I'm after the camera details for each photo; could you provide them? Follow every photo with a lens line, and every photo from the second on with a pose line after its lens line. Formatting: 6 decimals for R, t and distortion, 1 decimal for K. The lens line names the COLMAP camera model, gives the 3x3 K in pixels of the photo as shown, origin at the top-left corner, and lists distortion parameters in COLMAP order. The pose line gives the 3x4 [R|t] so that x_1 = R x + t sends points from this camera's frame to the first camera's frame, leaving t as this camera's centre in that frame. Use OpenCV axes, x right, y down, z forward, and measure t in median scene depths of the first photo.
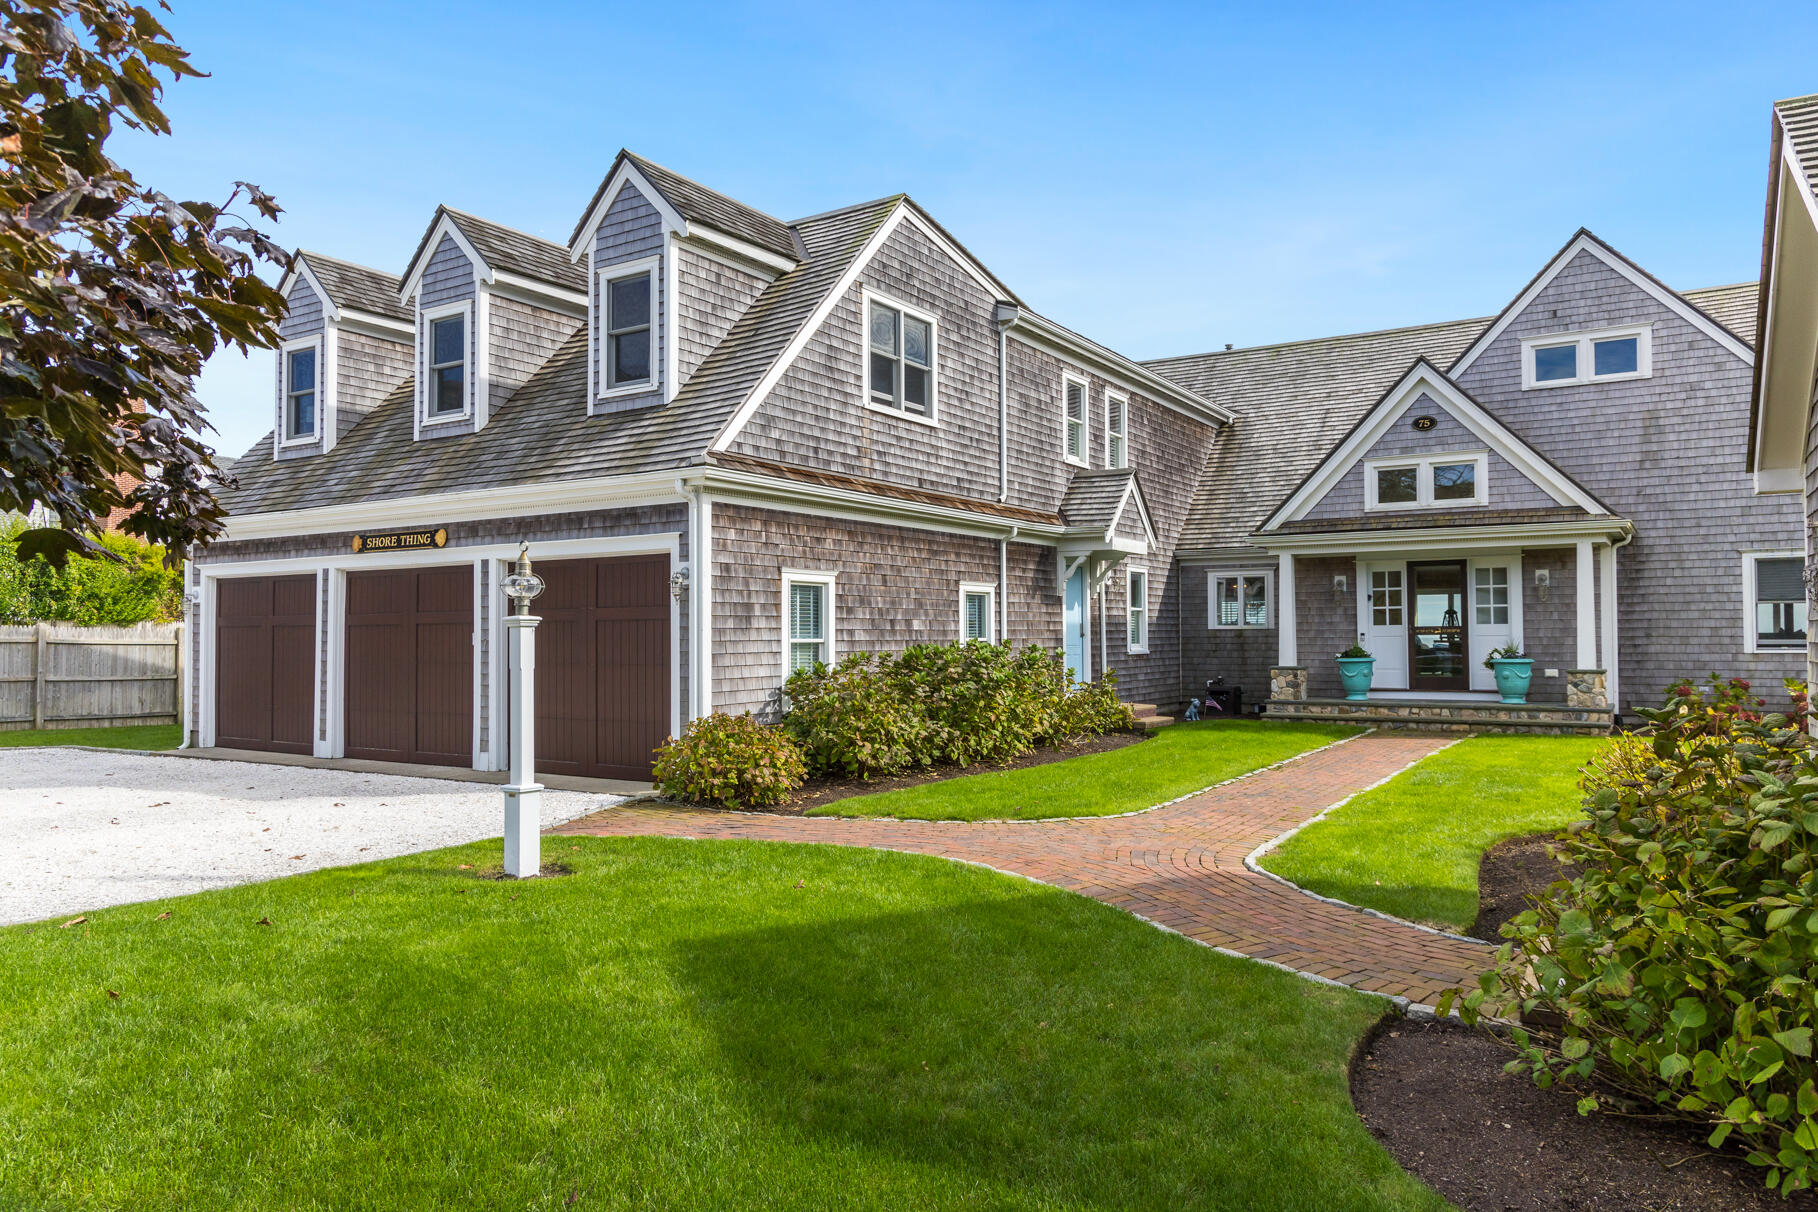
lens RADIAL K [[1281.2, 0, 909.0], [0, 1281.2, 606.0], [0, 0, 1]] dist [0.027553, -0.000428]
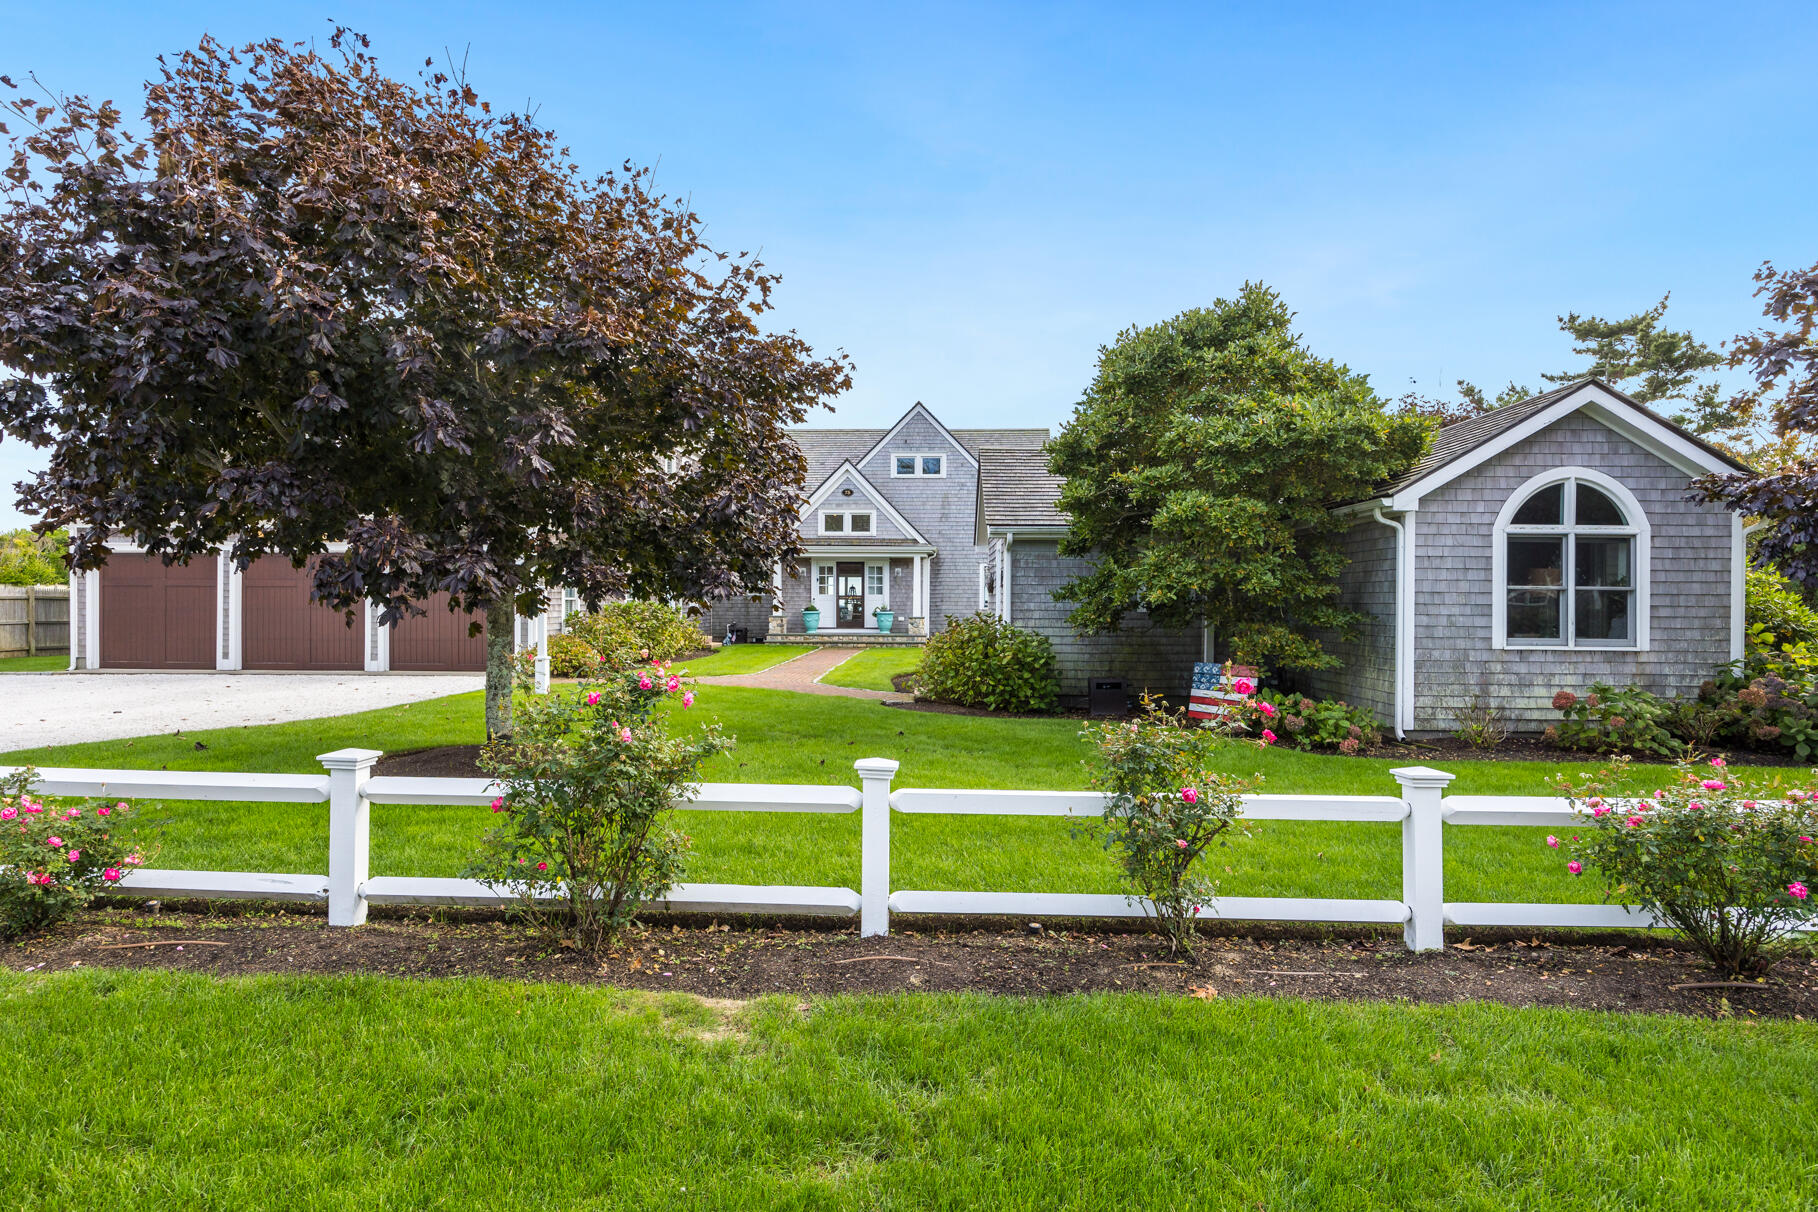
lens RADIAL K [[982.0, 0, 909.0], [0, 982.0, 606.0], [0, 0, 1]] dist [-0.001302, -0.000159]
pose [[0.882442, 0.007126, 0.470367, -0.228508], [-0.022861, 0.999353, 0.027749, -0.012139], [-0.469865, -0.035239, 0.882035, -0.386974]]
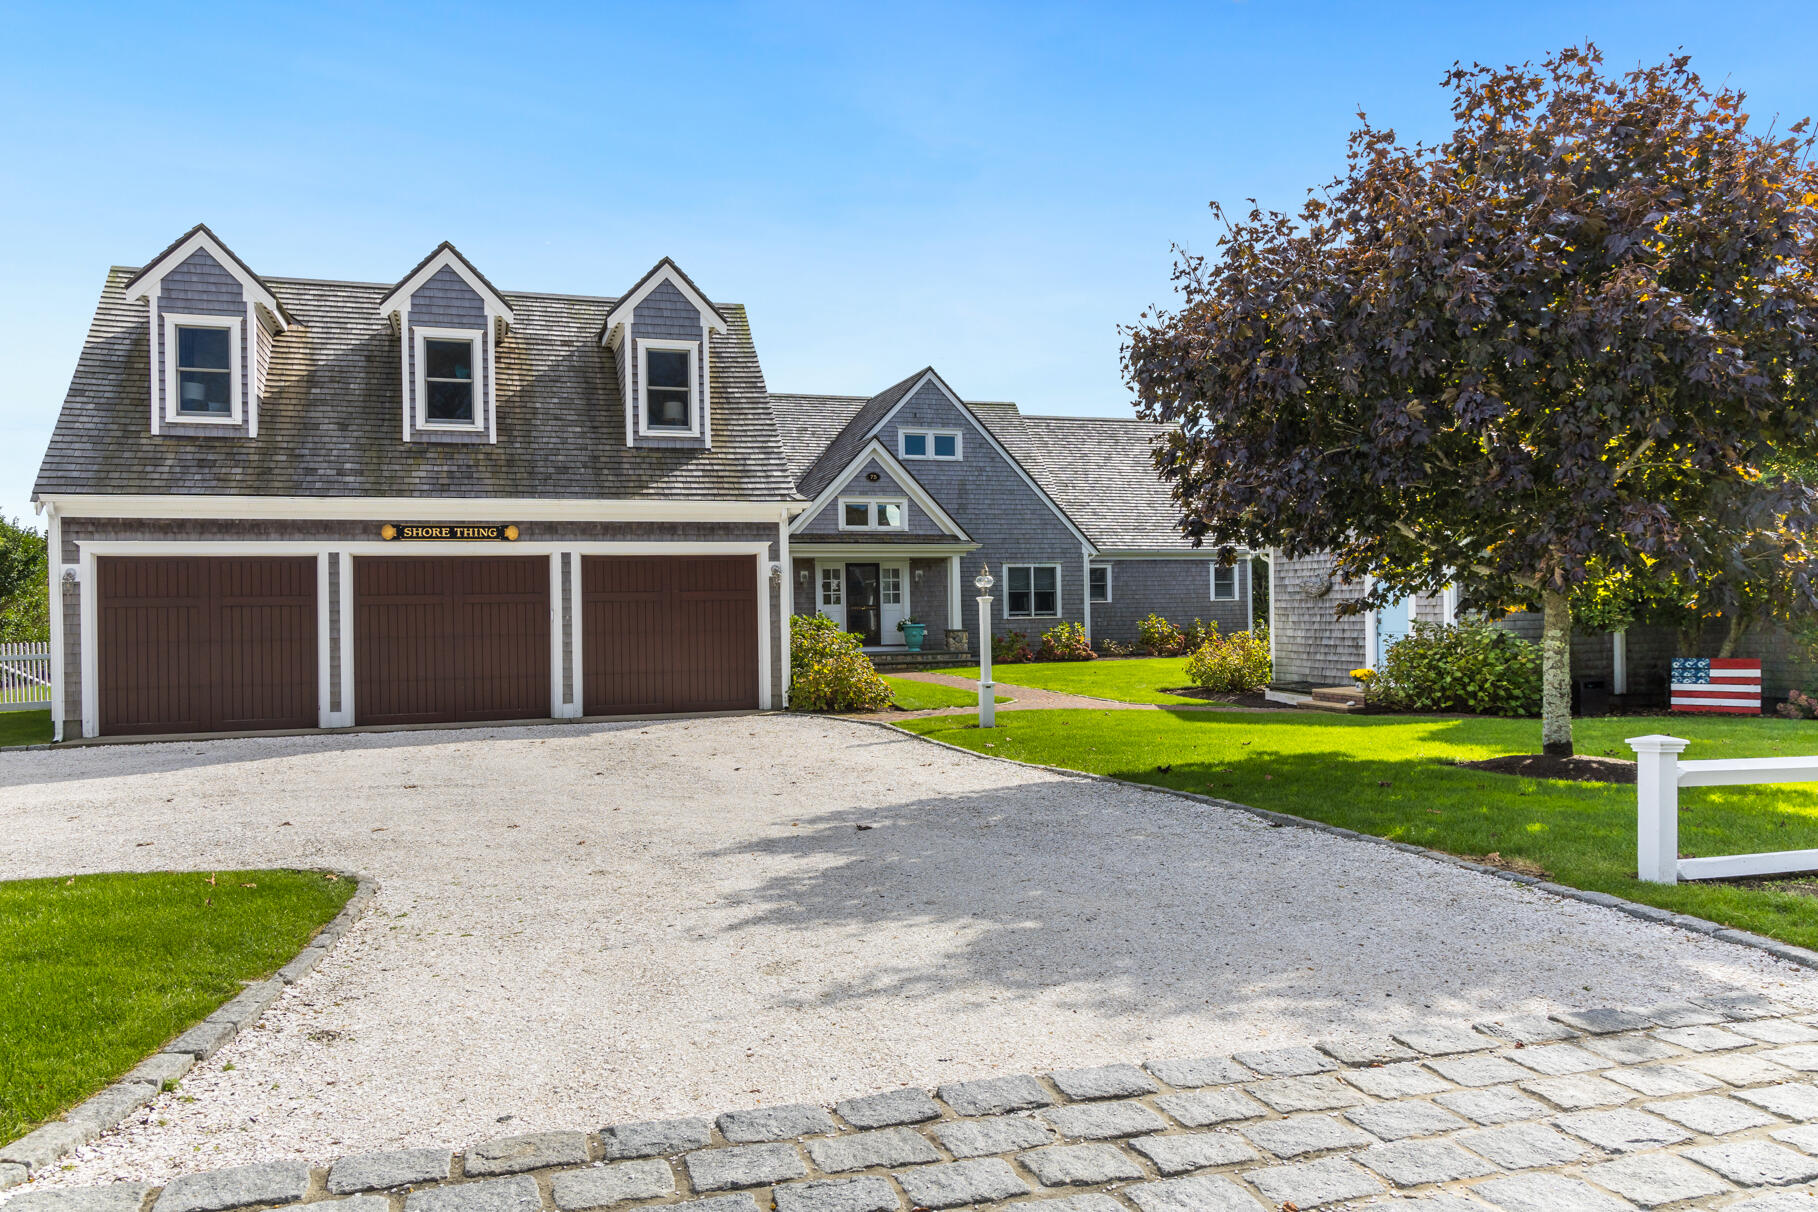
lens RADIAL K [[1281.2, 0, 909.0], [0, 1281.2, 606.0], [0, 0, 1]] dist [0.027553, -0.000428]
pose [[0.644559, -0.002395, 0.764550, -0.795367], [-0.009094, 0.999900, 0.010798, -0.000458], [-0.764500, -0.013913, 0.644473, -0.054285]]
